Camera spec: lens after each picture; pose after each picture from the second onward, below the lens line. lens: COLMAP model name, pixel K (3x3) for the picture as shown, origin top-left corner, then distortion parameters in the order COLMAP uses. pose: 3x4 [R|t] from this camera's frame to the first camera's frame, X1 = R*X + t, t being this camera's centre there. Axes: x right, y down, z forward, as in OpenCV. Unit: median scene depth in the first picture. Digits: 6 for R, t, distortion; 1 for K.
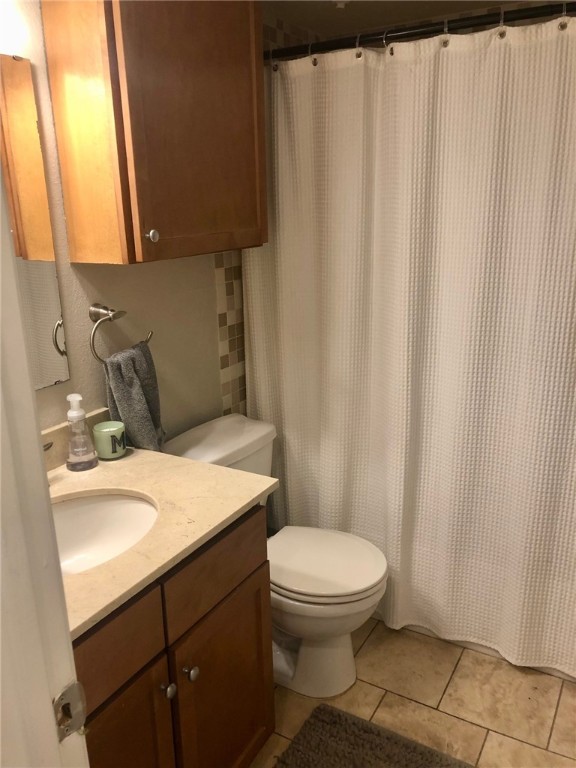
lens RADIAL K [[638.6, 0, 288.6], [0, 638.6, 373.6], [0, 0, 1]] dist [0.064874, -0.001208]
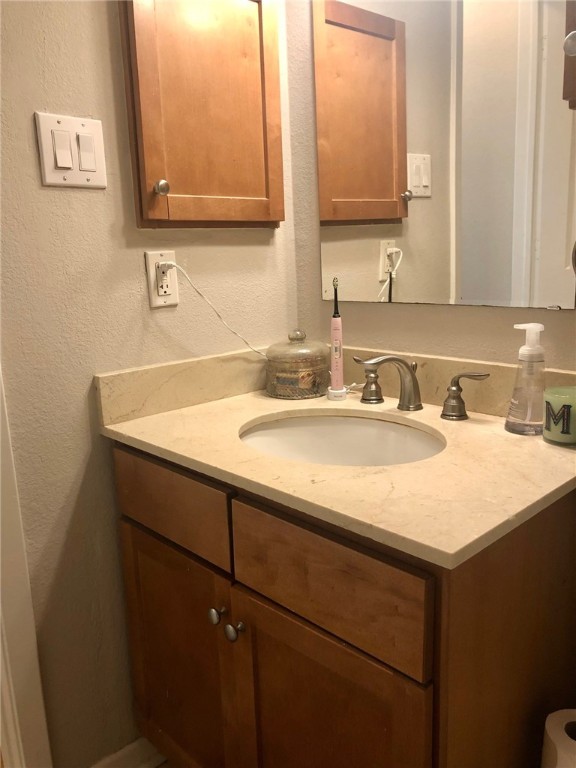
lens RADIAL K [[638.6, 0, 288.6], [0, 638.6, 373.6], [0, 0, 1]] dist [0.064874, -0.001208]
pose [[-0.280363, 0.217041, -0.935035, 0.439820], [-0.218537, 0.934089, 0.282348, -0.060651], [0.934686, 0.283499, -0.214452, 1.013261]]
